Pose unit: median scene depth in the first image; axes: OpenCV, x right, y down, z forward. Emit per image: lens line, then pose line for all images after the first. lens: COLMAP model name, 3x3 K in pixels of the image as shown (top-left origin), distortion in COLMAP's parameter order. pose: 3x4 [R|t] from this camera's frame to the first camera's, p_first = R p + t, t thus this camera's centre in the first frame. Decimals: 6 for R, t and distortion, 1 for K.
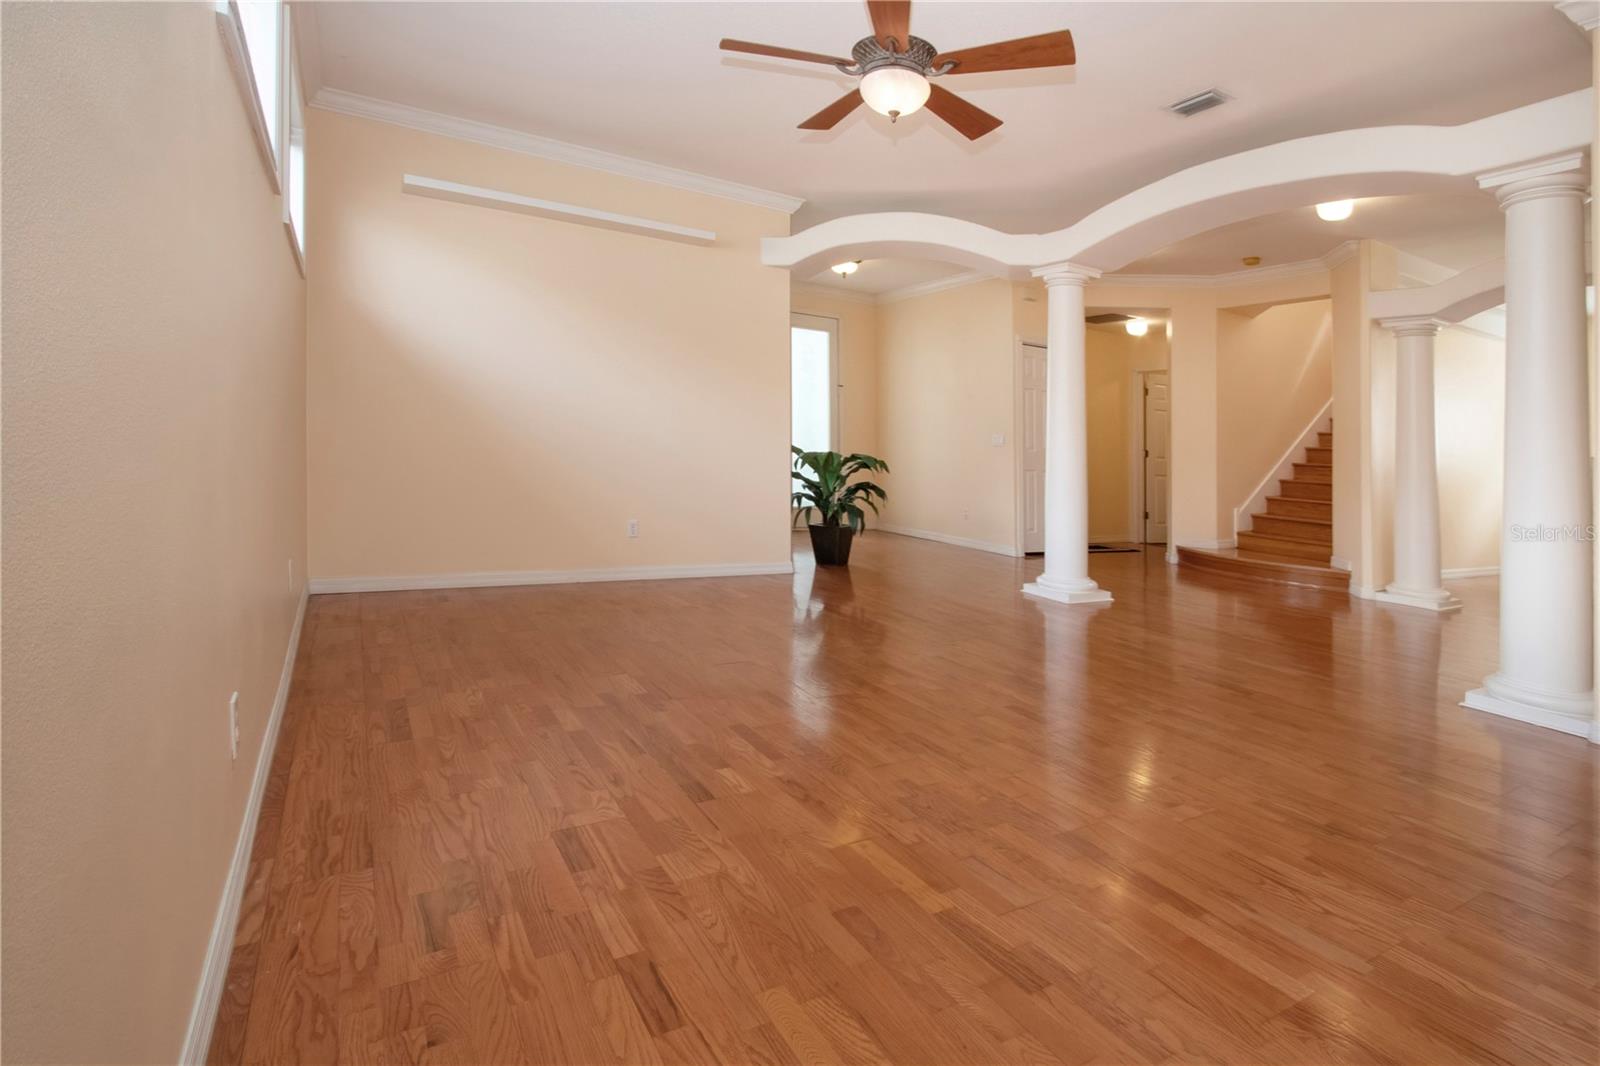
lens RADIAL K [[800.4, 0, 835.0], [0, 800.4, 411.0], [0, 0, 1]] dist [-0.014899, 0.000389]
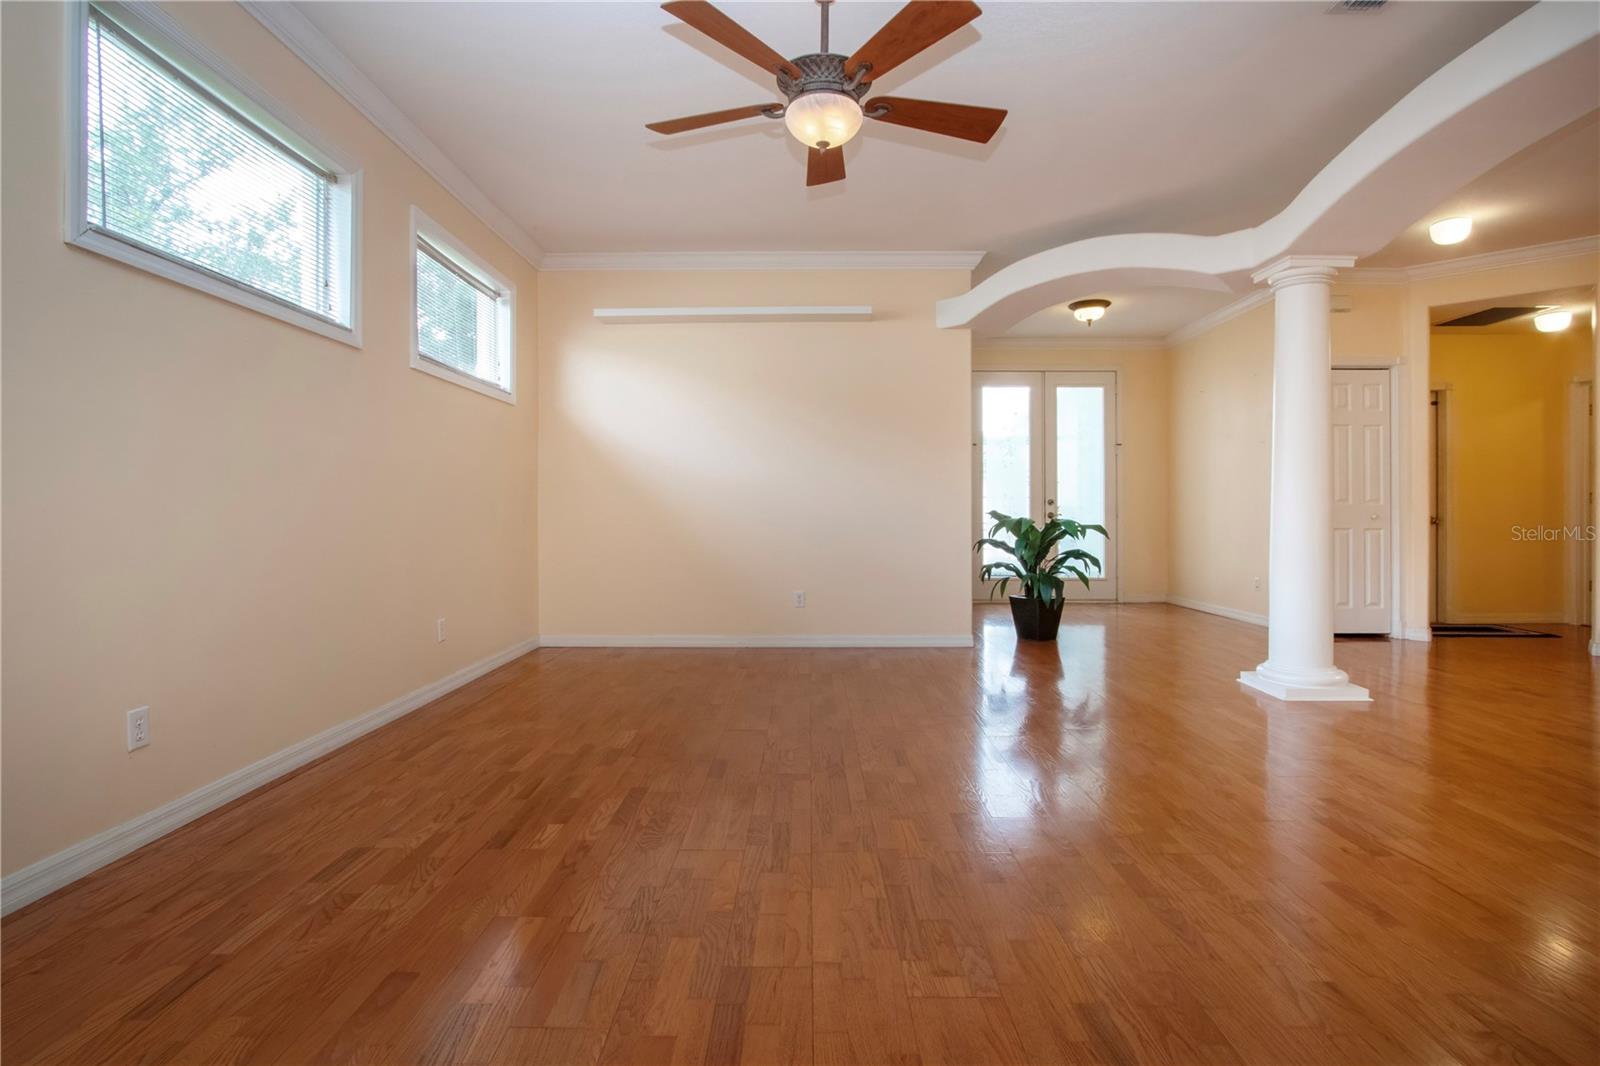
lens RADIAL K [[763.0, 0, 802.7], [0, 763.0, 503.8], [0, 0, 1]] dist [-0.015611, -0.000013]
pose [[0.843627, -0.059062, -0.533671, 0.245892], [0.069863, 0.997557, 0.000040, 0.017036], [0.532365, -0.037318, 0.845692, 0.119886]]
